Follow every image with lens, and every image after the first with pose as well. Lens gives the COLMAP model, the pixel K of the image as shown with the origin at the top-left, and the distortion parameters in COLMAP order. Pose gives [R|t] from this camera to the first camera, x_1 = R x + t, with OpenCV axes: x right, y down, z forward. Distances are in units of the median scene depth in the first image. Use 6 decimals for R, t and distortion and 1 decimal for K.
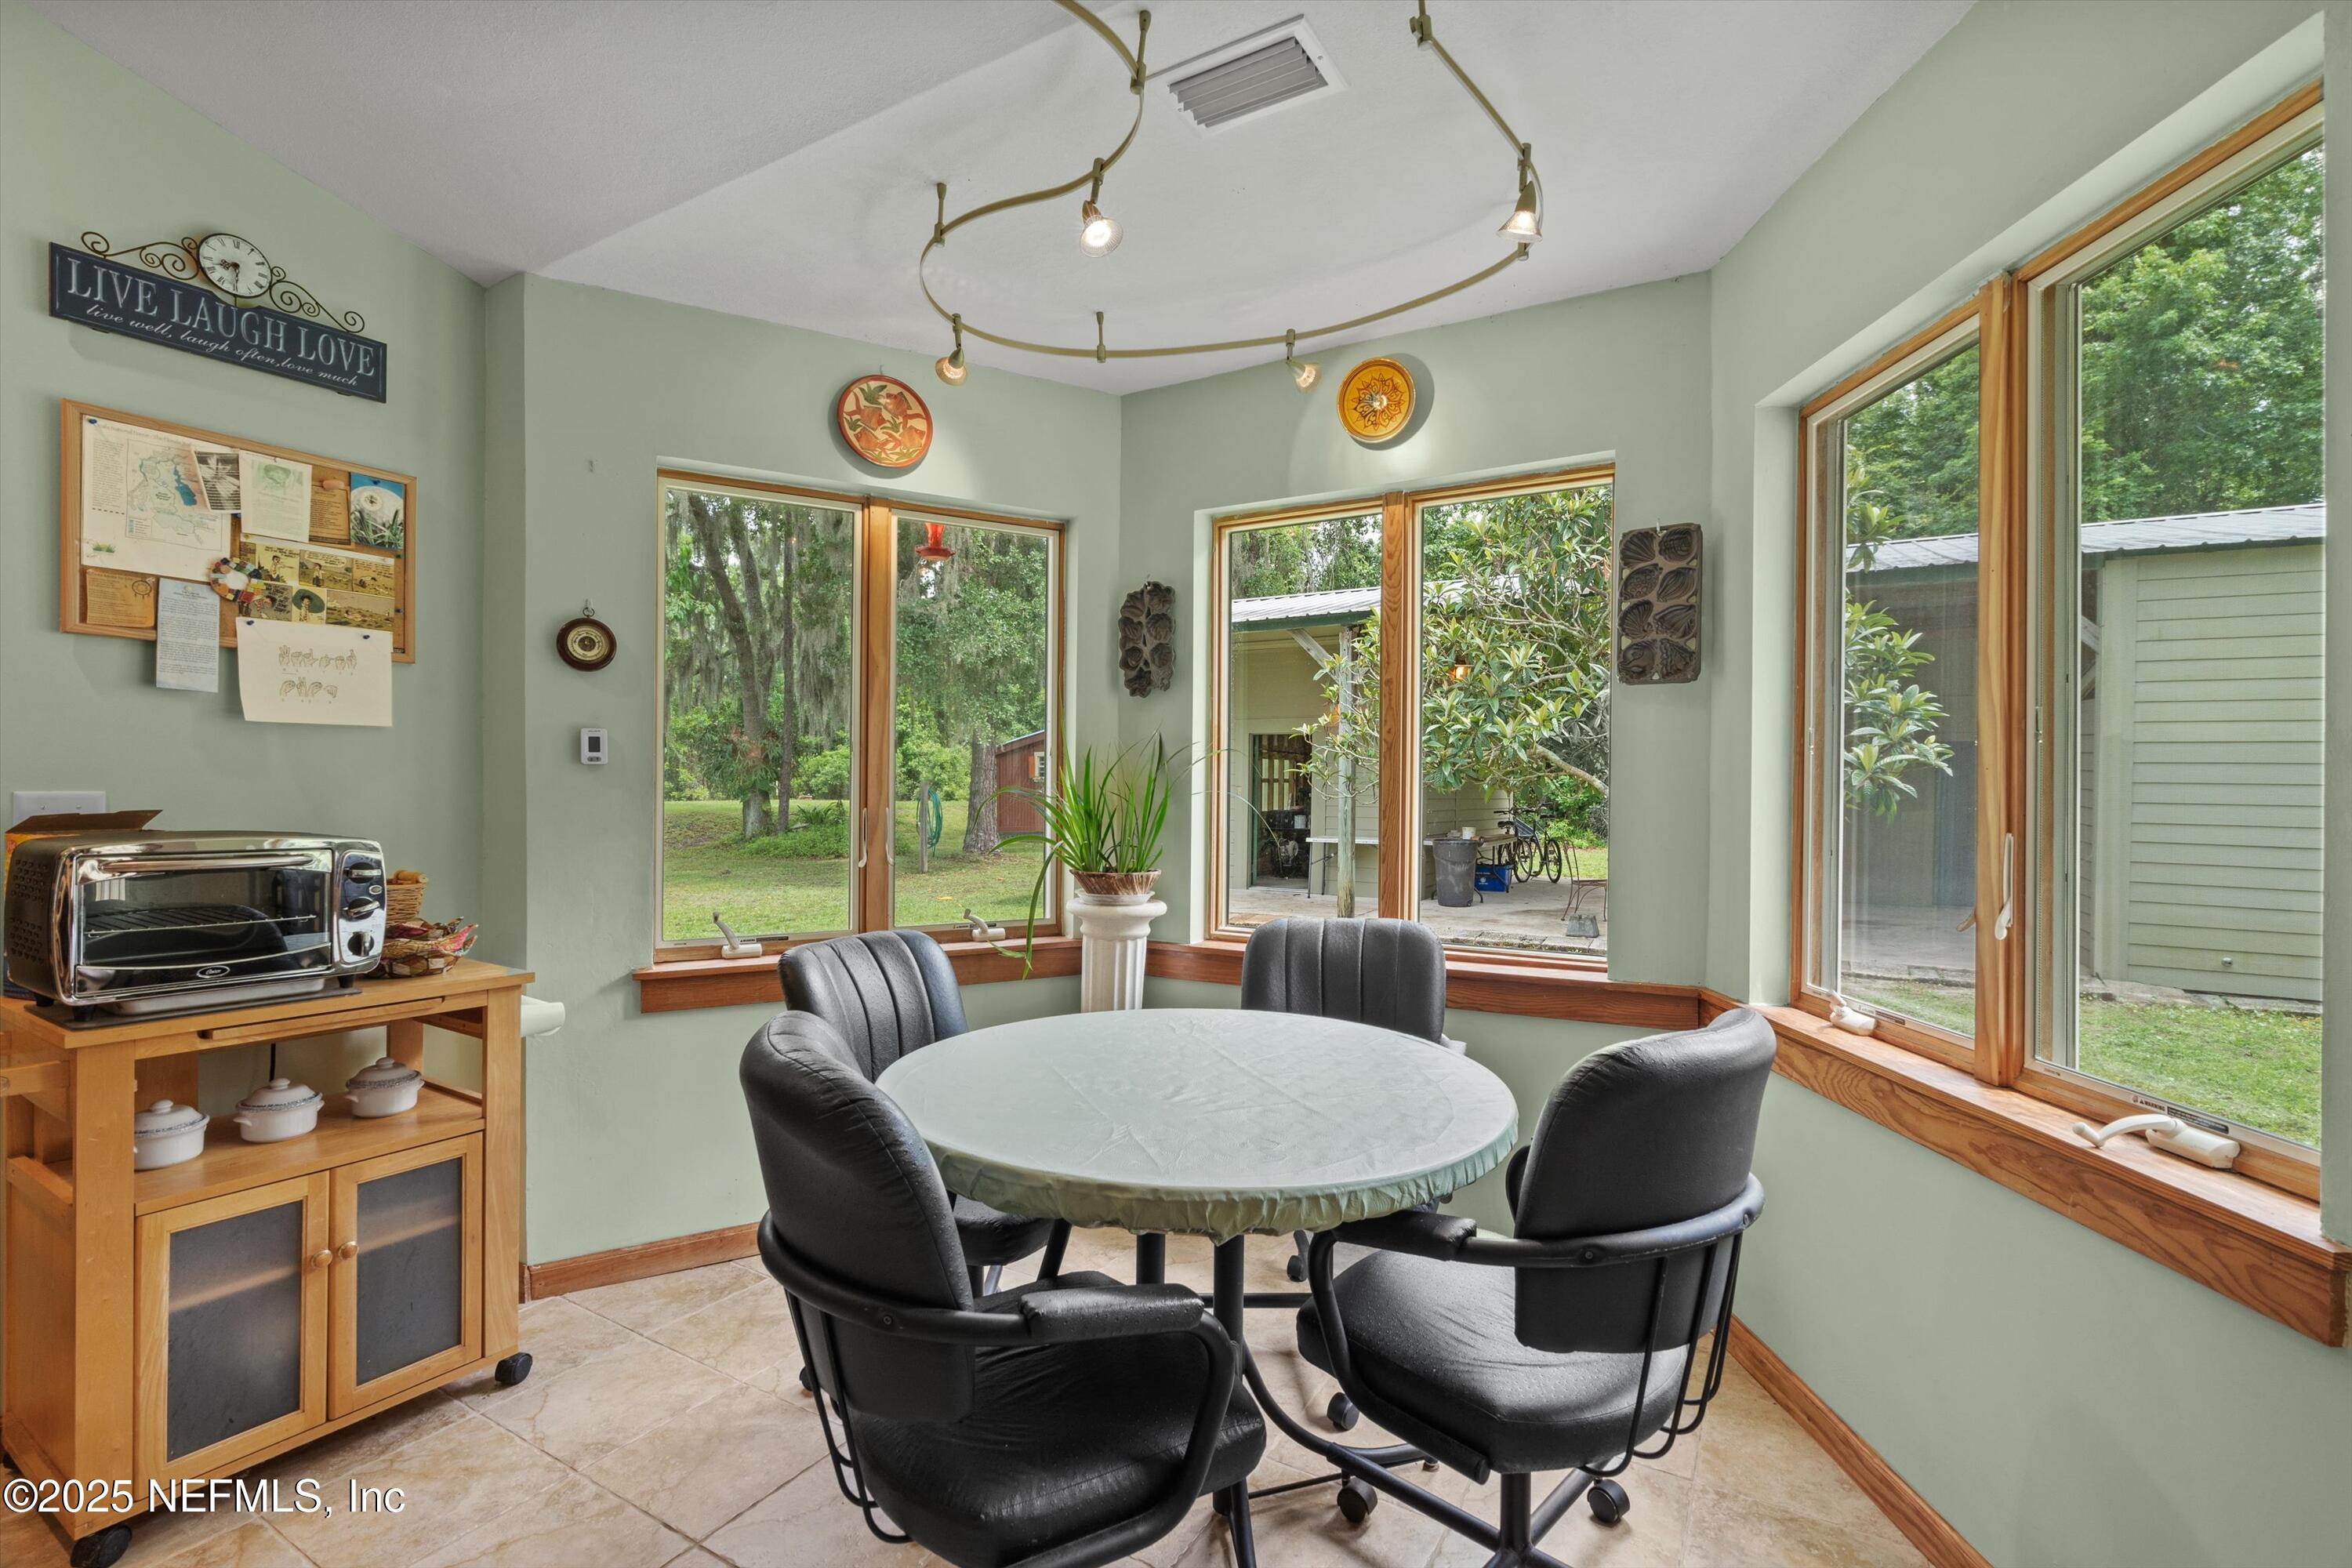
lens RADIAL K [[1052.6, 0, 1176.0], [0, 1052.6, 795.3], [0, 0, 1]] dist [-0.013548, -0.000064]
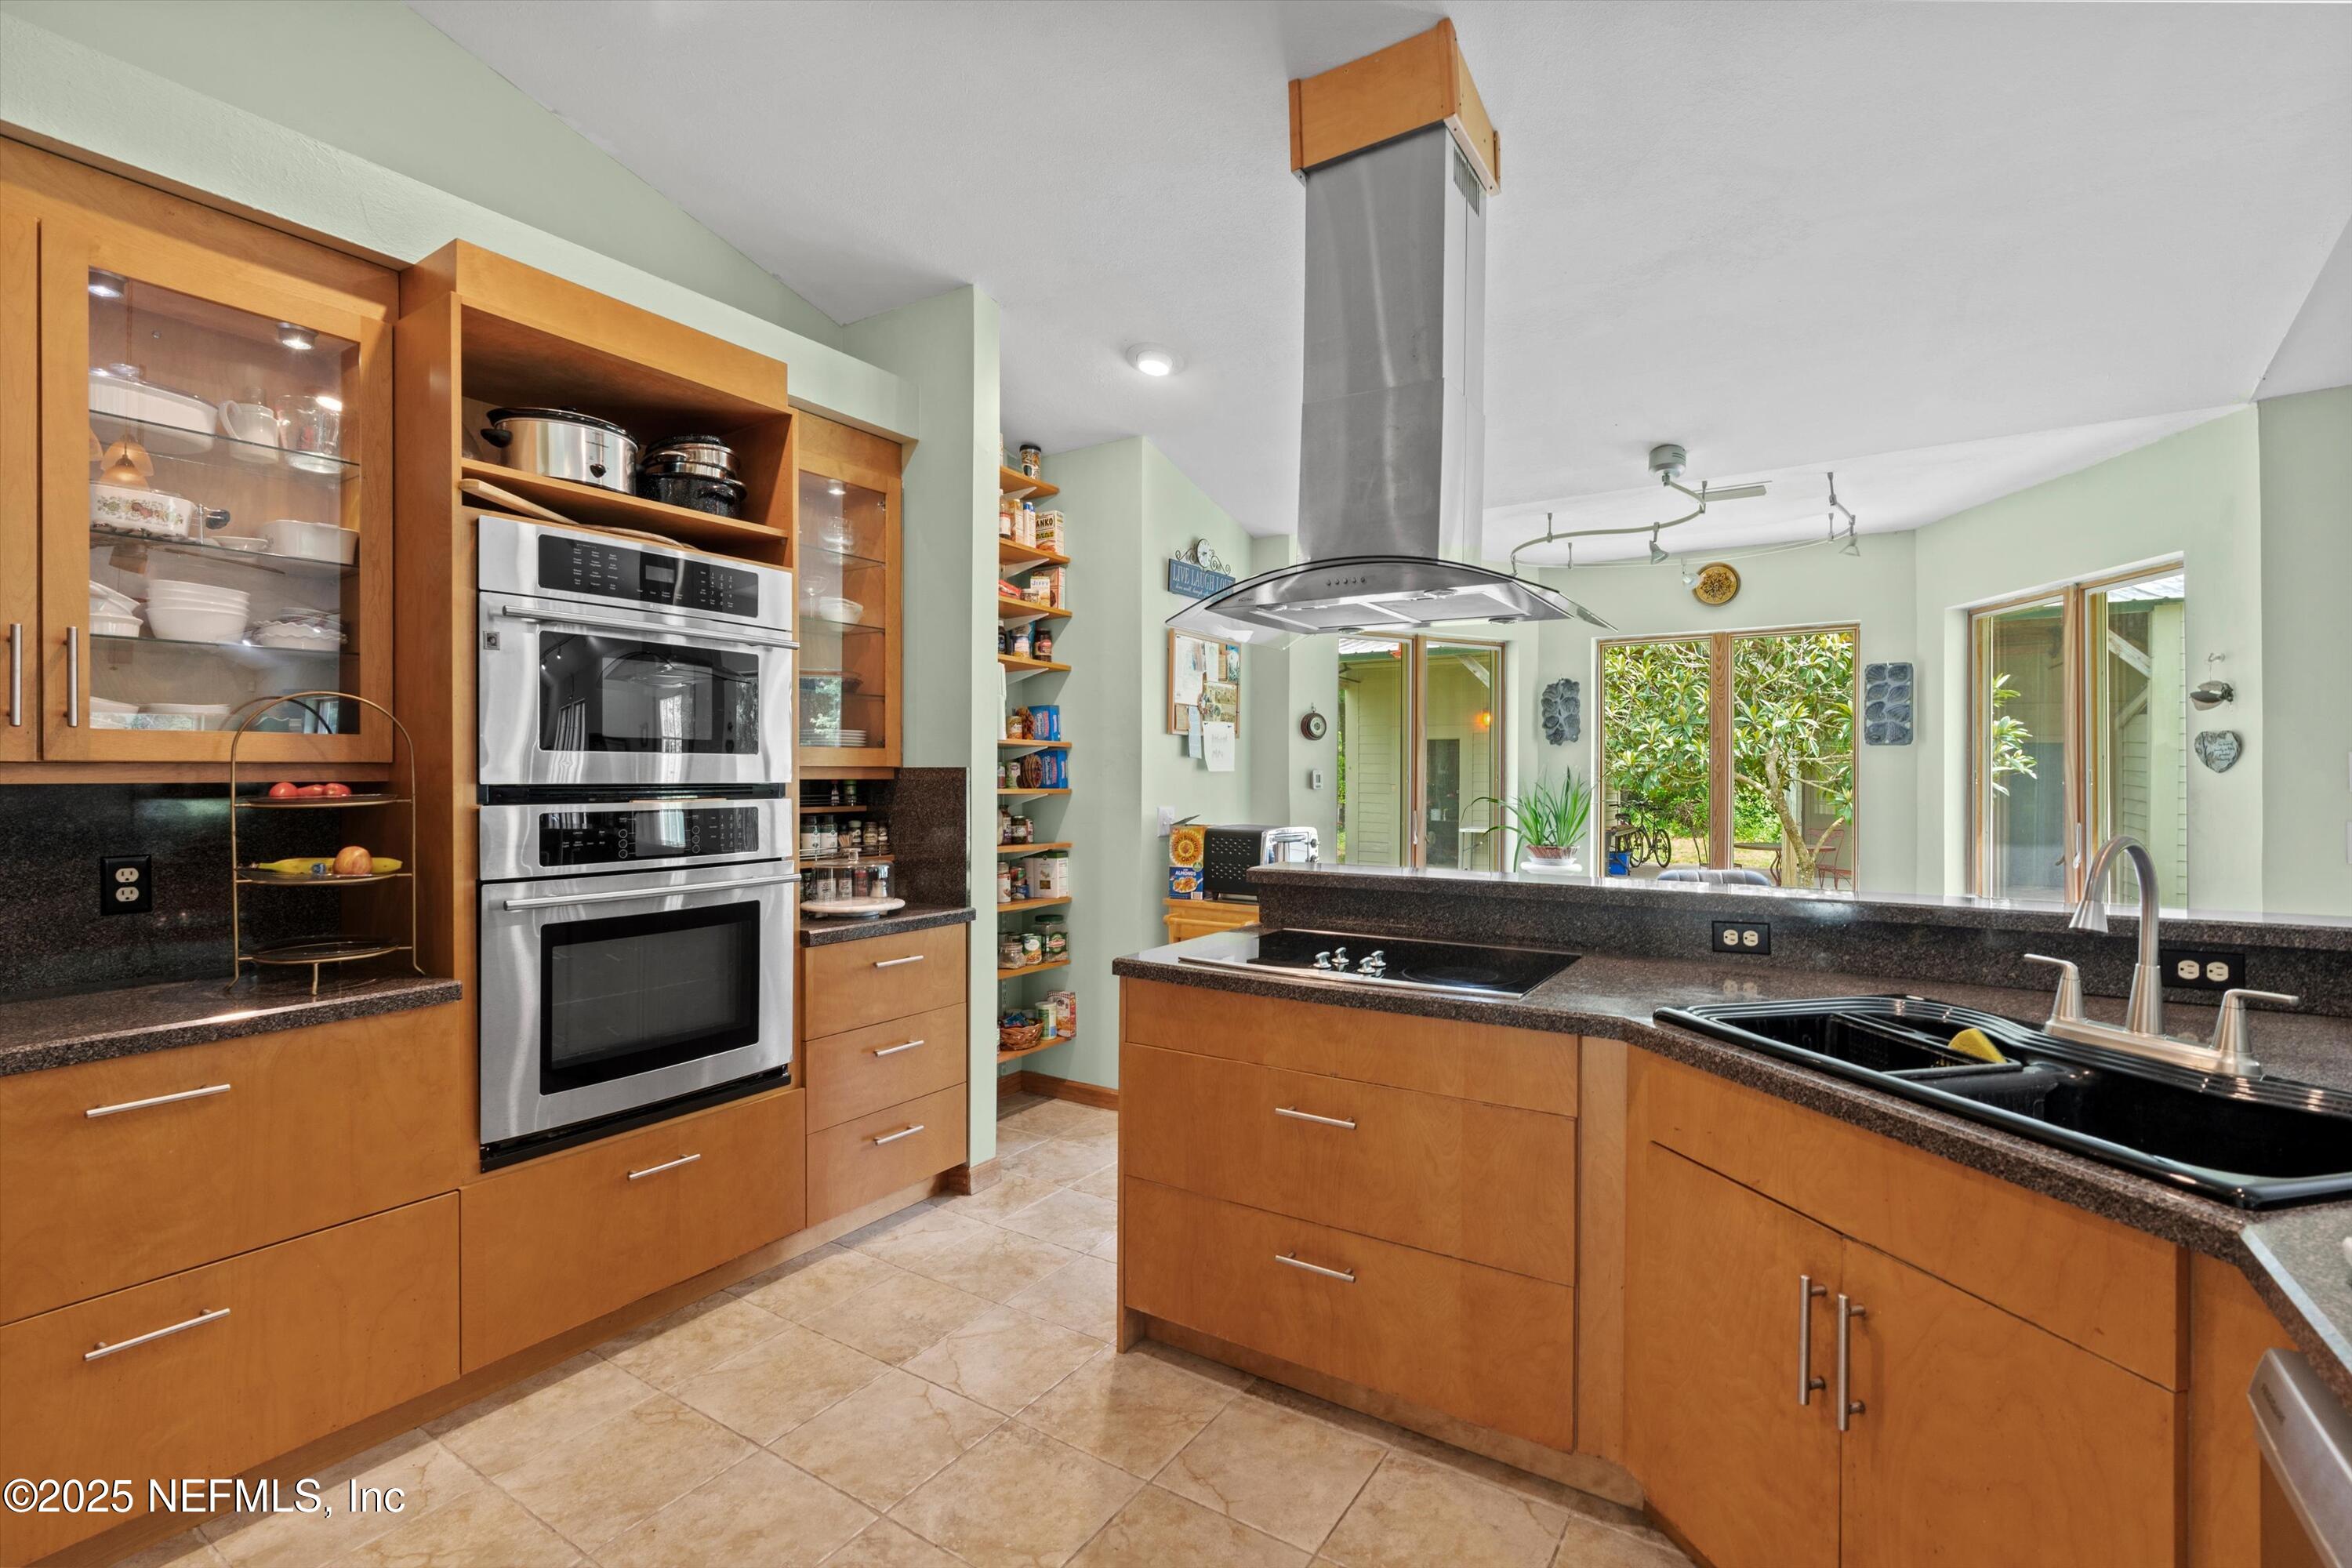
lens RADIAL K [[1052.6, 0, 1174.3], [0, 1052.6, 773.3], [0, 0, 1]] dist [-0.013548, -0.000064]
pose [[0.999134, -0.004444, -0.041365, -0.761290], [0.003916, 0.999910, -0.012857, -0.036050], [0.041418, 0.012683, 0.999061, -0.955401]]
